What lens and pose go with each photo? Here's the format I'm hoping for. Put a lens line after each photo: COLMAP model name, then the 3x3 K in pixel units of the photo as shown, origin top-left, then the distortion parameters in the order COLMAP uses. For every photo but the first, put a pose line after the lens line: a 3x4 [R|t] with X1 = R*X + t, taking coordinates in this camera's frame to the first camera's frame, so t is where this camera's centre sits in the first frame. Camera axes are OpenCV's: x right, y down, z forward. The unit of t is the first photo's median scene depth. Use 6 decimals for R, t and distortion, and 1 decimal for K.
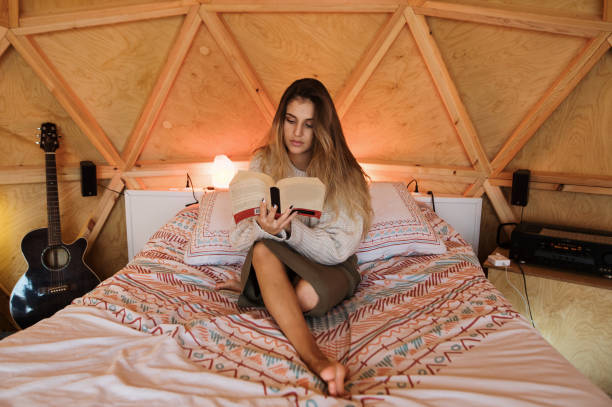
lens RADIAL K [[448.8, 0, 291.2], [0, 448.8, 203.2], [0, 0, 1]] dist [-0.047229, 0.029846]
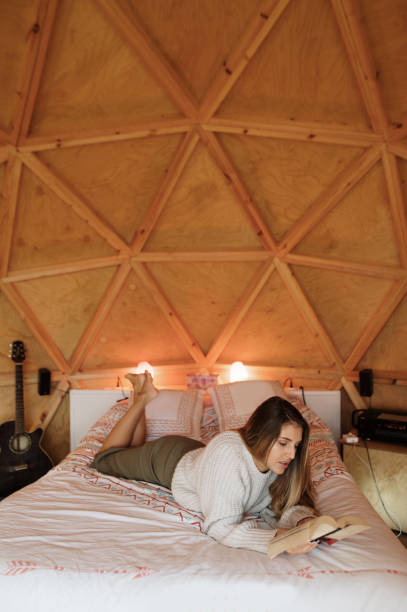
lens RADIAL K [[448.8, 0, 204.4], [0, 448.8, 306.2], [0, 0, 1]] dist [-0.047229, 0.029846]
pose [[0.999784, -0.016807, 0.012224, 0.011488], [0.018799, 0.982156, -0.187124, -0.019000], [-0.008861, 0.187313, 0.982260, -0.364694]]
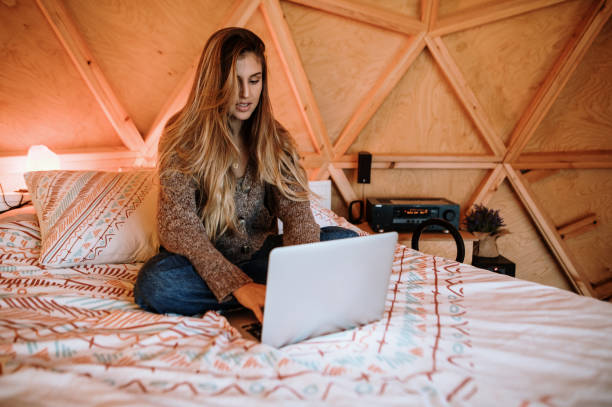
lens RADIAL K [[441.4, 0, 303.0], [0, 441.4, 195.9], [0, 0, 1]] dist [-0.052103, 0.045092]
pose [[0.833978, -0.074137, 0.546794, -0.210060], [0.105597, 0.994062, -0.026279, 0.047930], [-0.541599, 0.079656, 0.836855, 0.166332]]
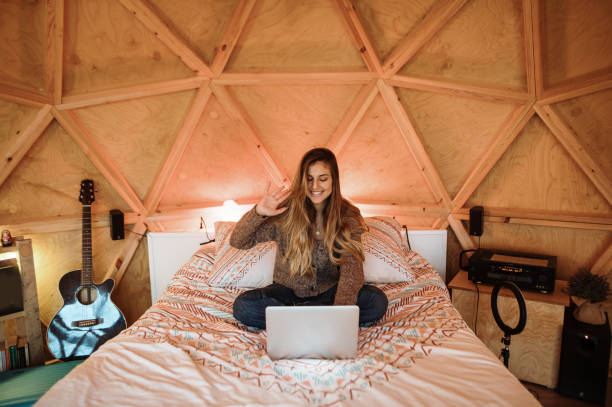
lens RADIAL K [[441.4, 0, 307.0], [0, 441.4, 205.6], [0, 0, 1]] dist [-0.052103, 0.045092]
pose [[0.998053, -0.030715, 0.054284, -0.016643], [0.032921, 0.998649, -0.040205, -0.043564], [-0.052976, 0.041913, 0.997716, -0.186039]]
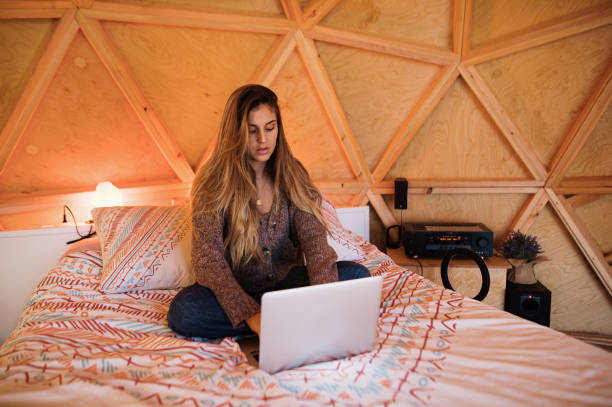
lens RADIAL K [[441.4, 0, 306.3], [0, 441.4, 208.2], [0, 0, 1]] dist [-0.052103, 0.045092]
pose [[0.905443, -0.081634, 0.416544, -0.175039], [0.107116, 0.993515, -0.038130, 0.019318], [-0.410730, 0.079143, 0.908316, 0.071125]]
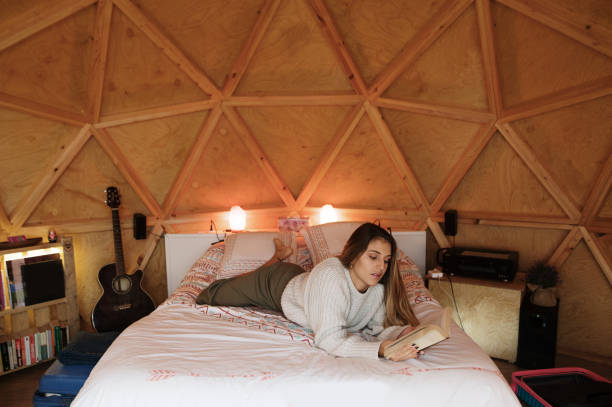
lens RADIAL K [[469.8, 0, 296.1], [0, 469.8, 214.4], [0, 0, 1]] dist [-0.043292, 0.031489]
pose [[0.998259, -0.031668, 0.049761, -0.050029], [0.034572, 0.997681, -0.058630, 0.008392], [-0.047789, 0.060248, 0.997039, -0.459041]]
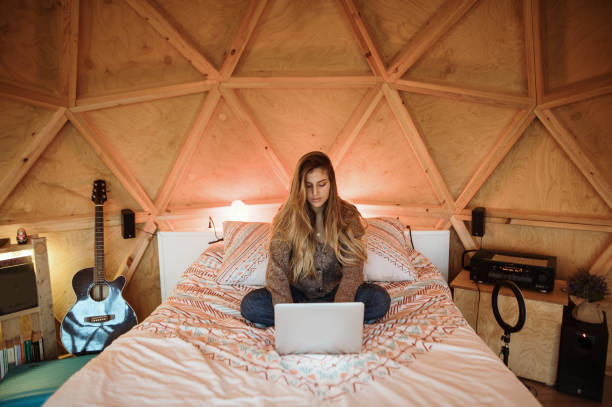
lens RADIAL K [[441.4, 0, 310.3], [0, 441.4, 204.2], [0, 0, 1]] dist [-0.052103, 0.045092]
pose [[0.998498, -0.025828, 0.048315, -0.018271], [0.027822, 0.998769, -0.041054, -0.046422], [-0.047195, 0.042337, 0.997988, -0.216346]]
